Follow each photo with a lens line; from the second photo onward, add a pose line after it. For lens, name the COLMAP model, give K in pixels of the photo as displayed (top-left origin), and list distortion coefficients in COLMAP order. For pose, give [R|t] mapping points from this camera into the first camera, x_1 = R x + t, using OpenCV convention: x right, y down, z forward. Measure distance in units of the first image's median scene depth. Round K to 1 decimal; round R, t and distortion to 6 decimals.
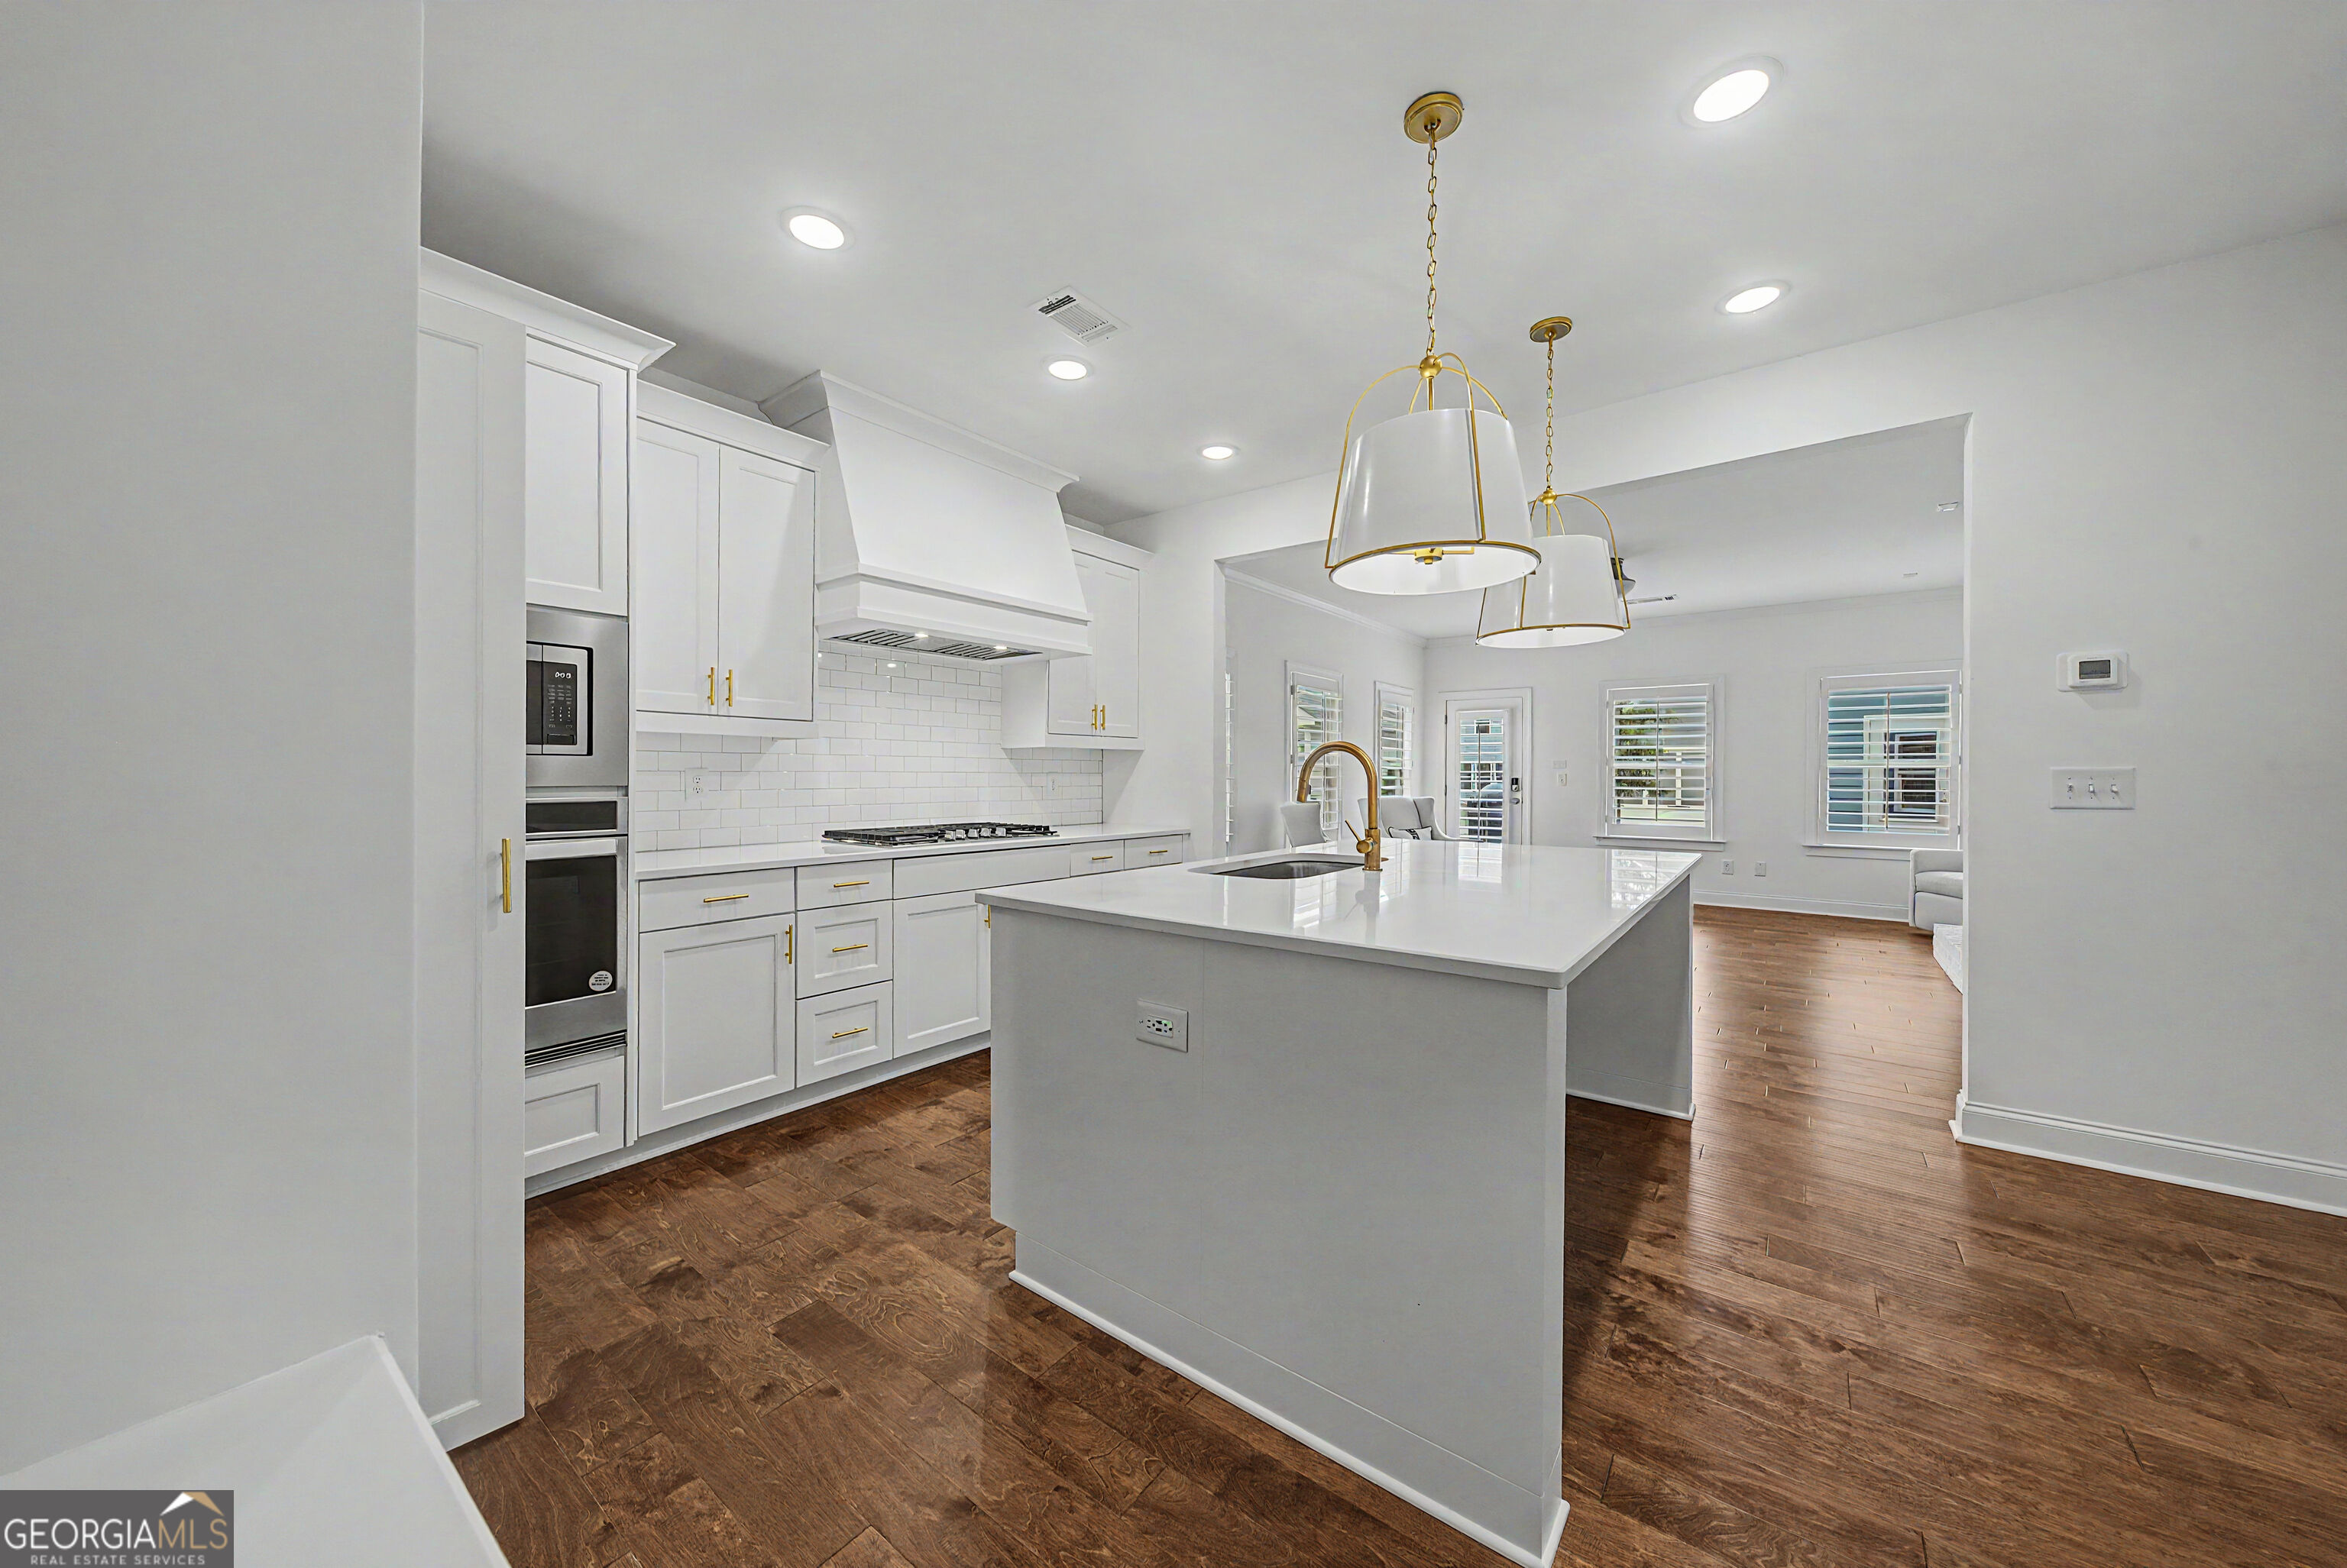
lens RADIAL K [[808.9, 0, 1149.2], [0, 808.9, 798.2], [0, 0, 1]] dist [-0.000768, -0.000062]
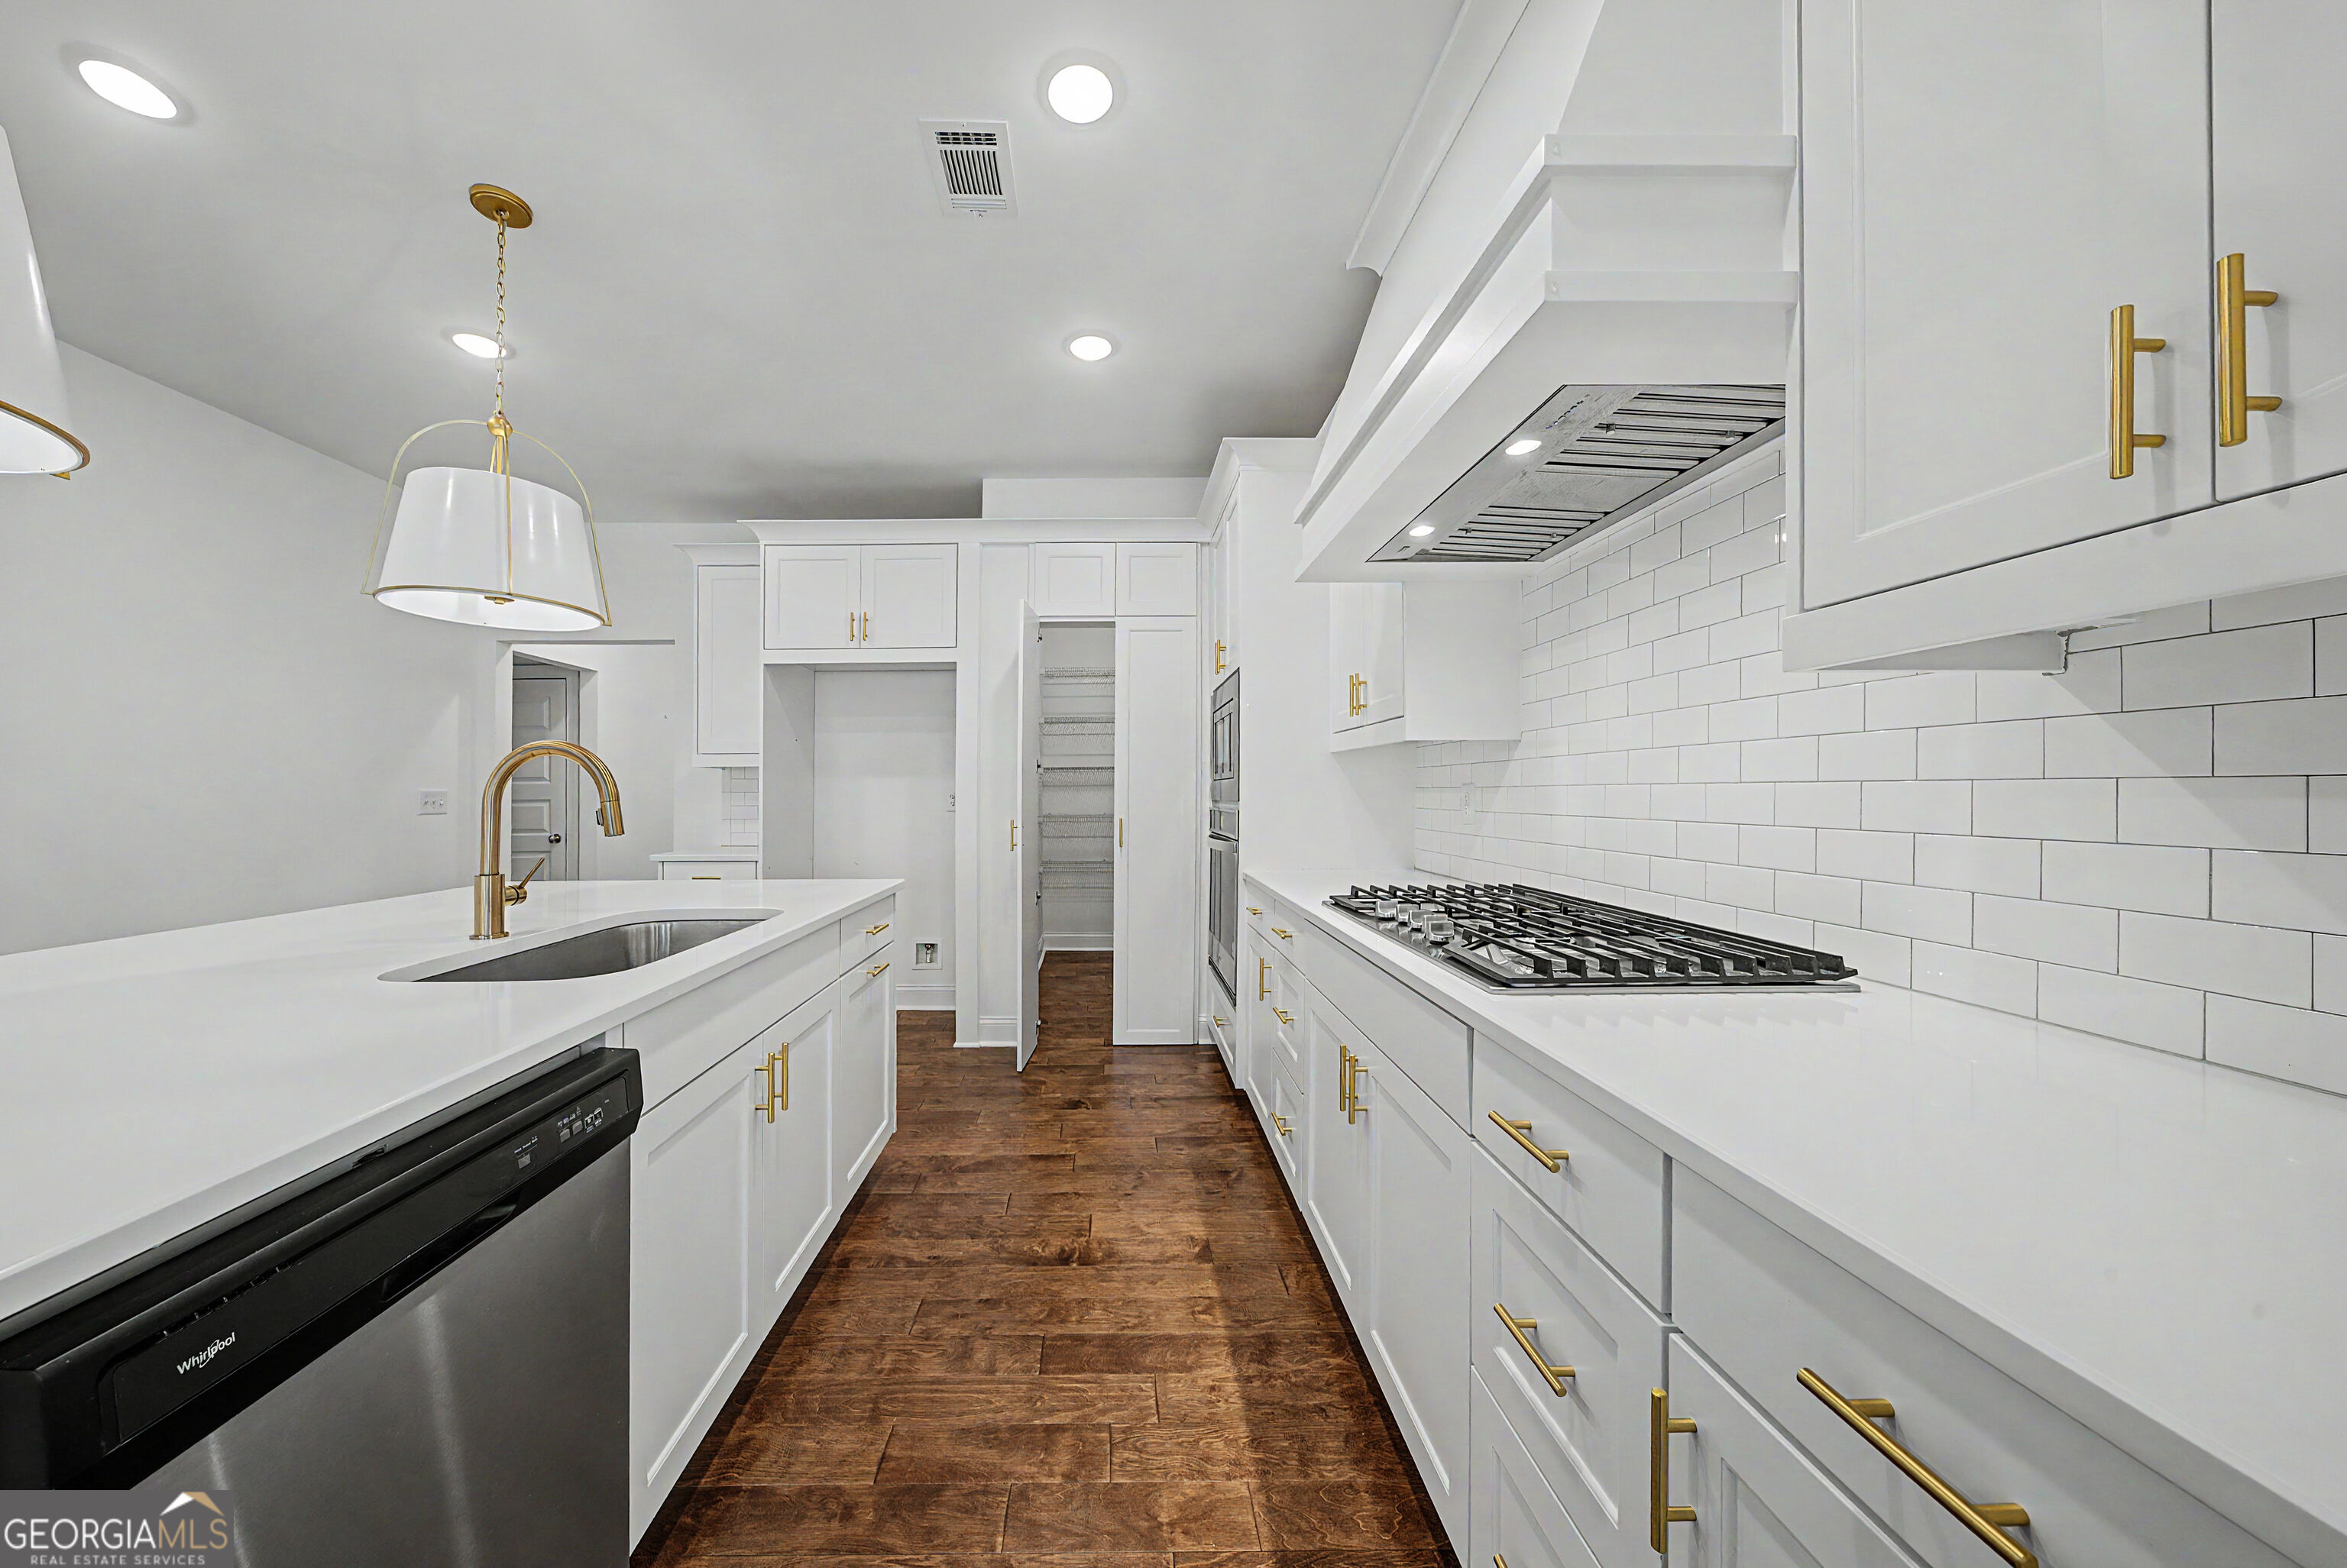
lens RADIAL K [[778.8, 0, 1100.5], [0, 778.8, 788.0], [0, 0, 1]] dist [-0.000913, -0.000088]
pose [[-0.768879, -0.002837, -0.639388, 0.209781], [-0.015714, 0.999772, 0.014459, -0.035487], [0.639201, 0.021164, -0.768748, 1.267220]]
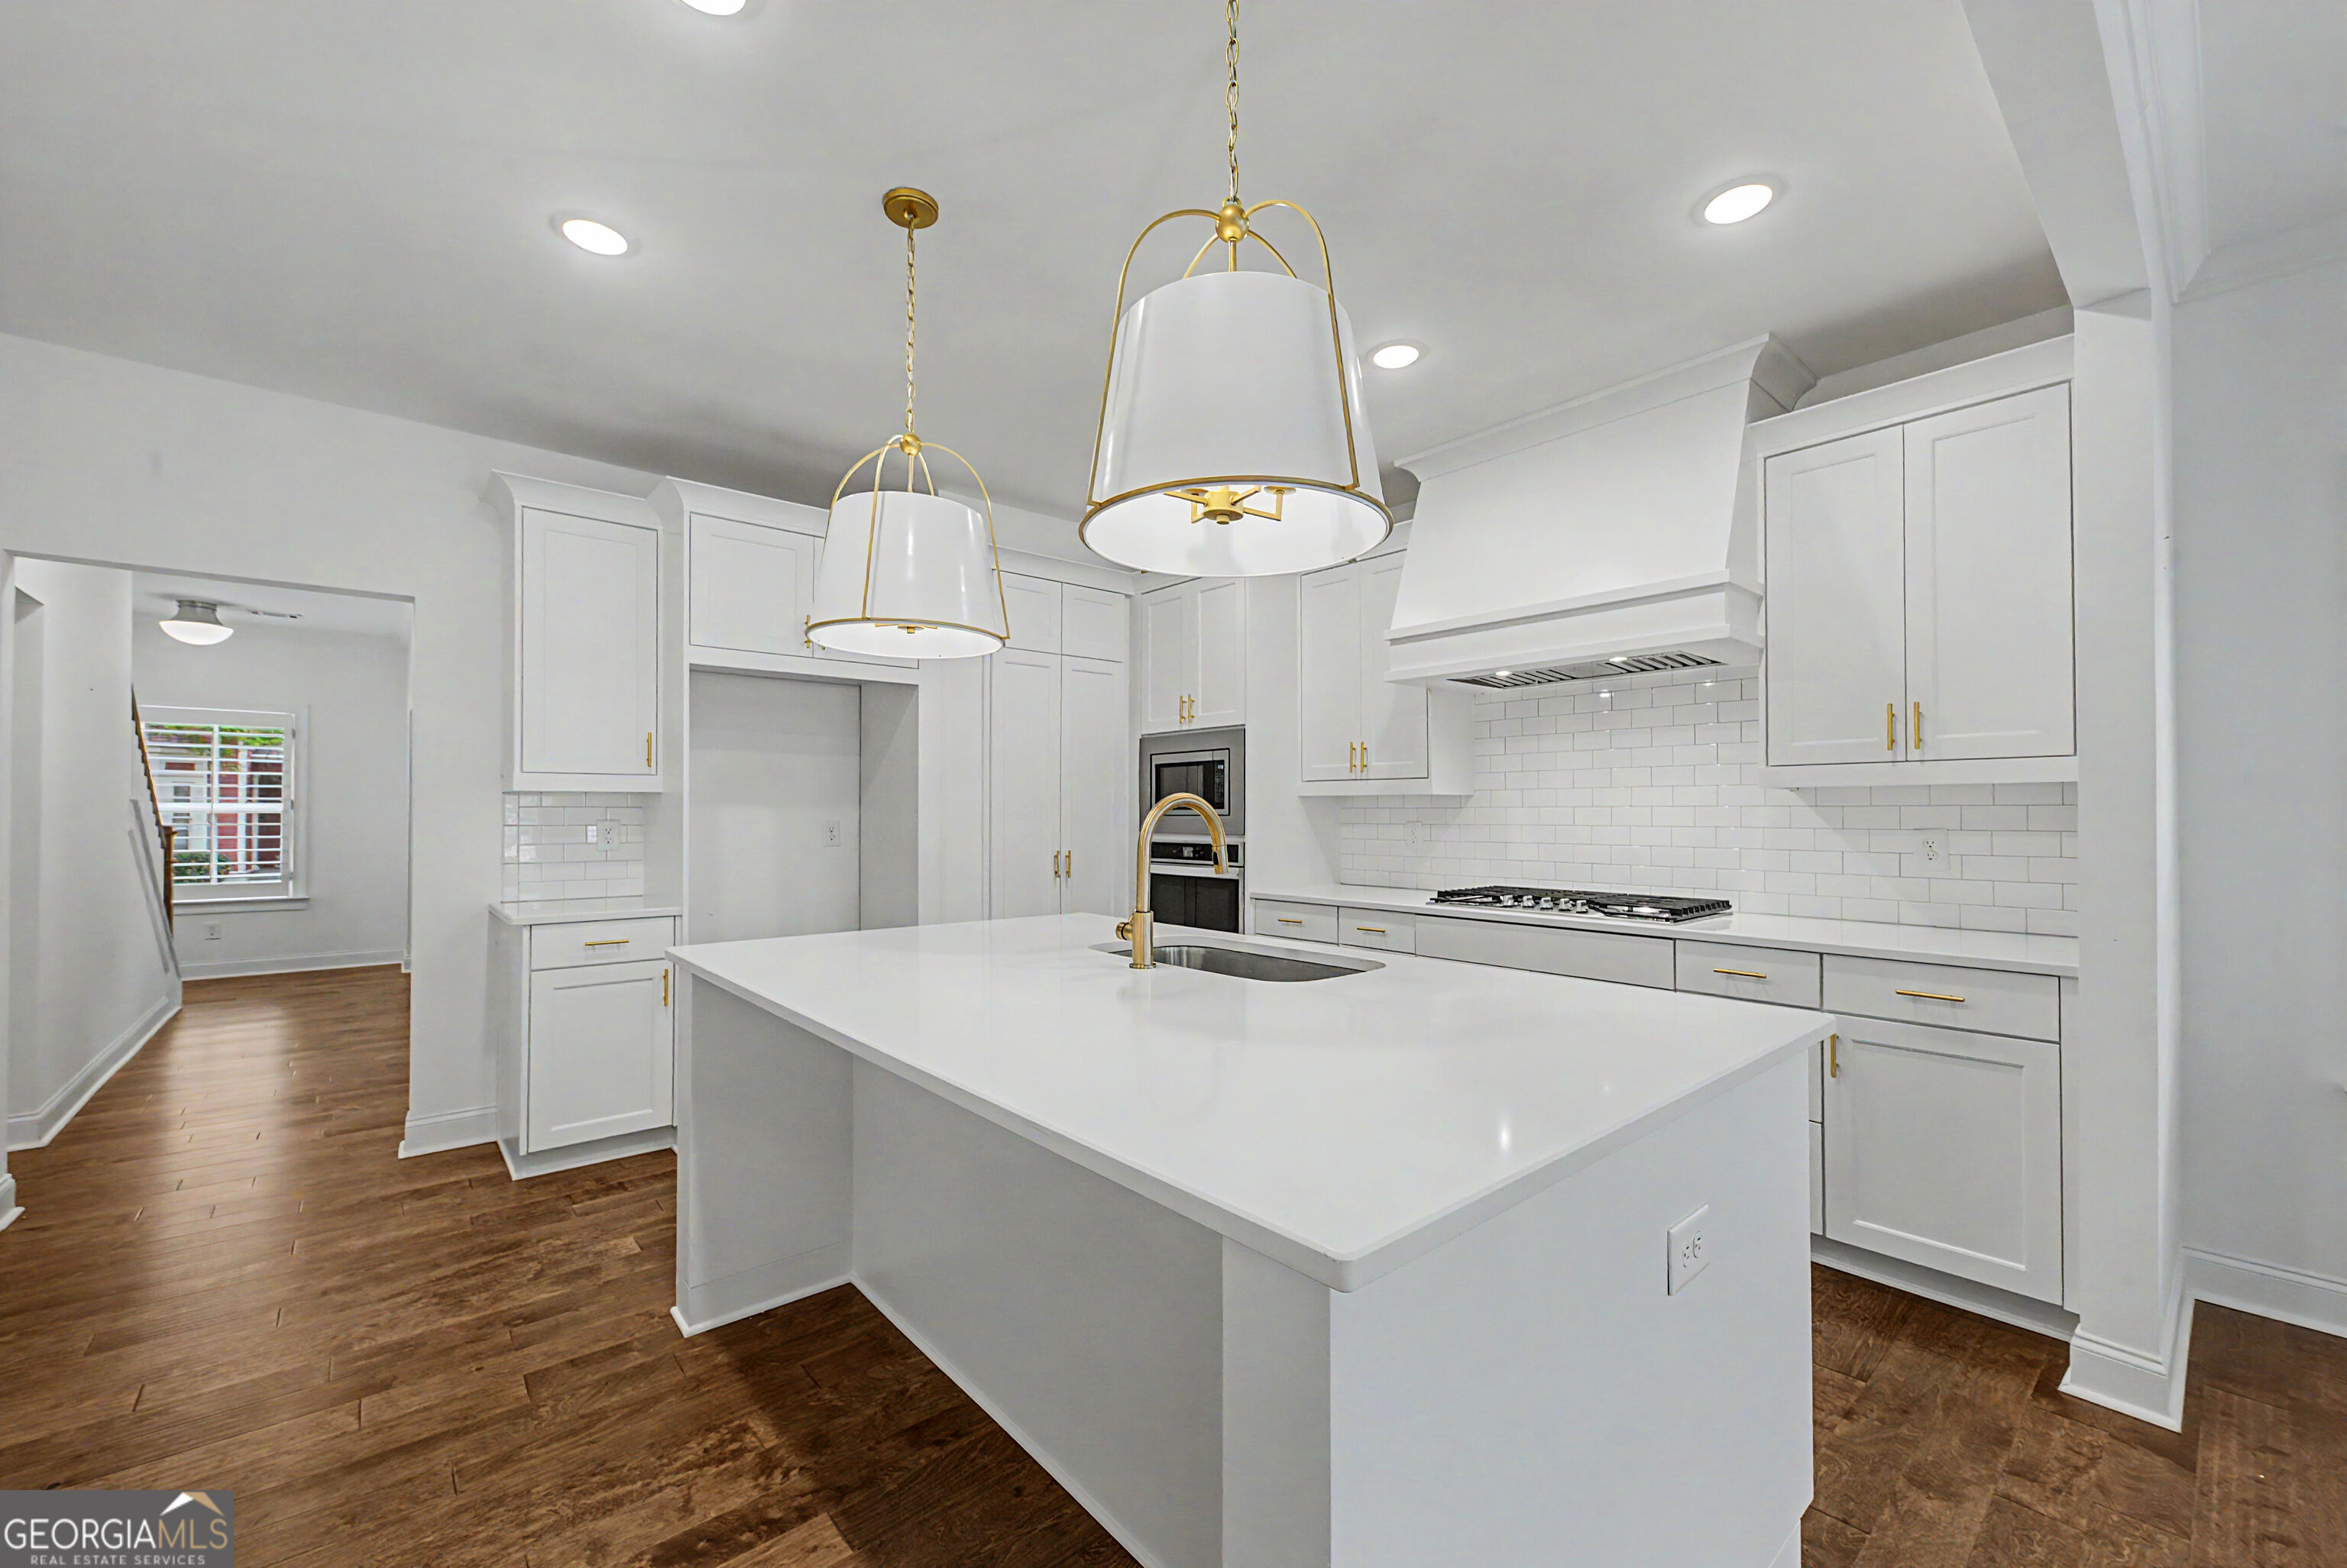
lens RADIAL K [[927.7, 0, 1177.0], [0, 927.7, 802.7], [0, 0, 1]] dist [0.000781, 0.000199]
pose [[-0.175493, -0.015004, -0.984366, 0.785276], [-0.028625, 0.999539, -0.010132, -0.038286], [0.984064, 0.026399, -0.175842, 0.830232]]
